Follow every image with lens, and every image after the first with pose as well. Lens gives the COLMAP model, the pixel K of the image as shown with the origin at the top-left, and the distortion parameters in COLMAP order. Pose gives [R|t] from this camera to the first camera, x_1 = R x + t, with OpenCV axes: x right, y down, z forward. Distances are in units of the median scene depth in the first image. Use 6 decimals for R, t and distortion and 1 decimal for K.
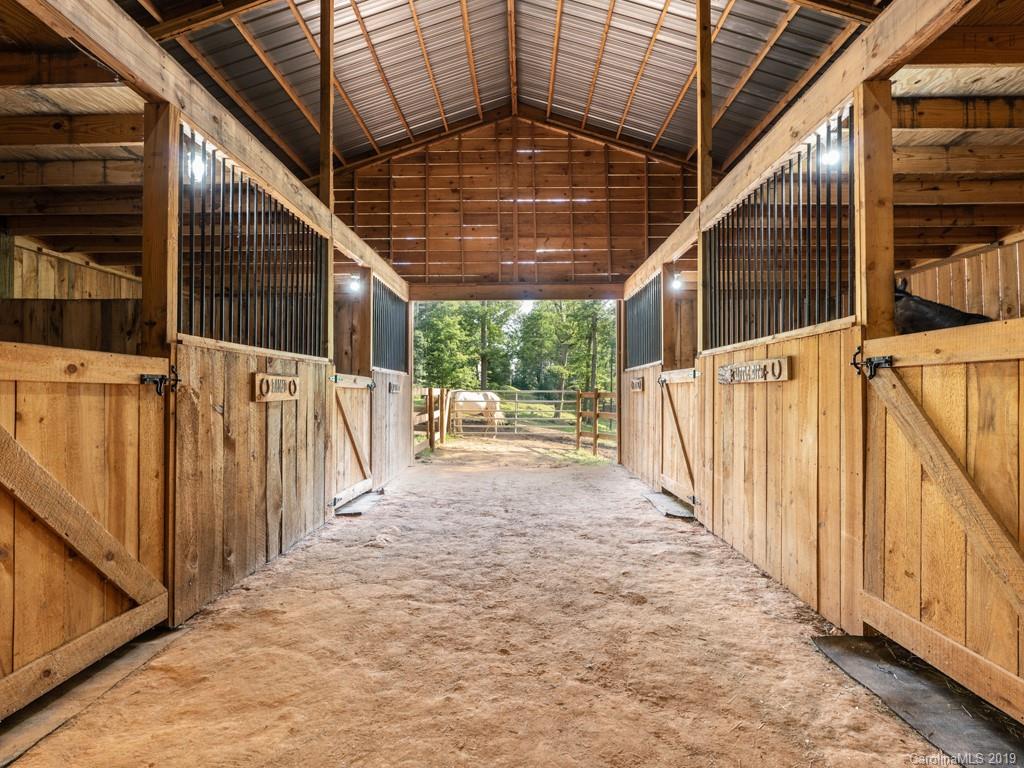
lens RADIAL K [[506.4, 0, 512.0], [0, 506.4, 384.0], [0, 0, 1]] dist [-0.015697, 0.007621]
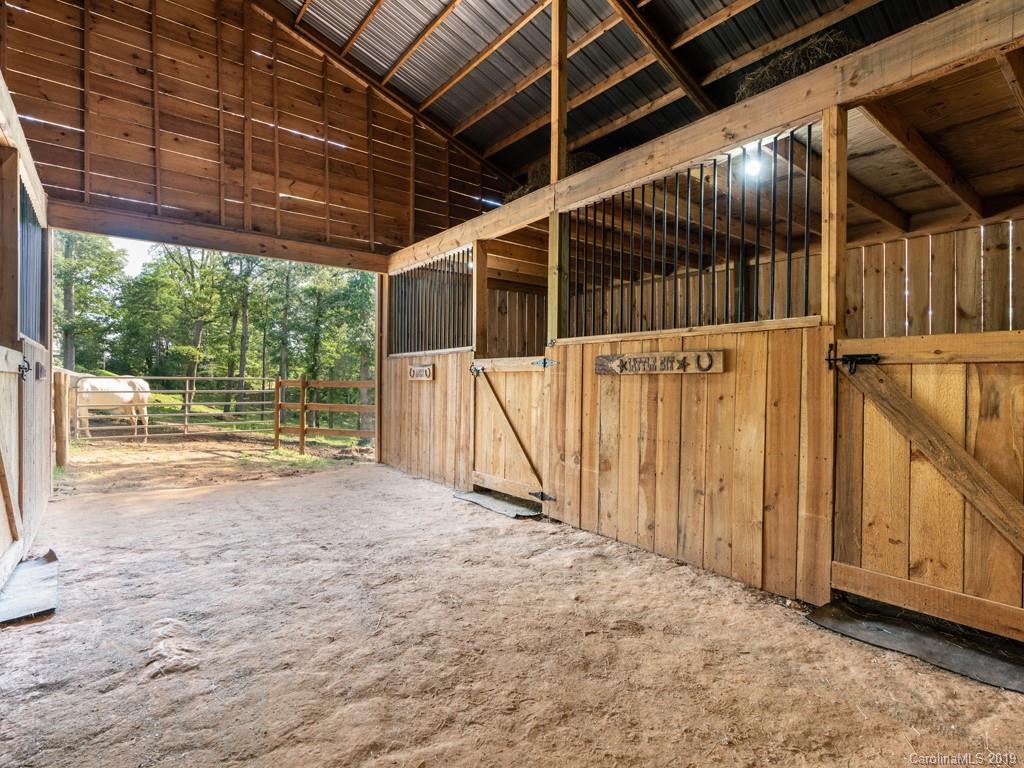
lens RADIAL K [[506.4, 0, 512.0], [0, 506.4, 384.0], [0, 0, 1]] dist [-0.015697, 0.007621]
pose [[0.760418, 0.000723, 0.649433, -0.343885], [-0.017232, 0.999670, 0.019063, 0.002591], [-0.649205, -0.025687, 0.760180, 0.370719]]
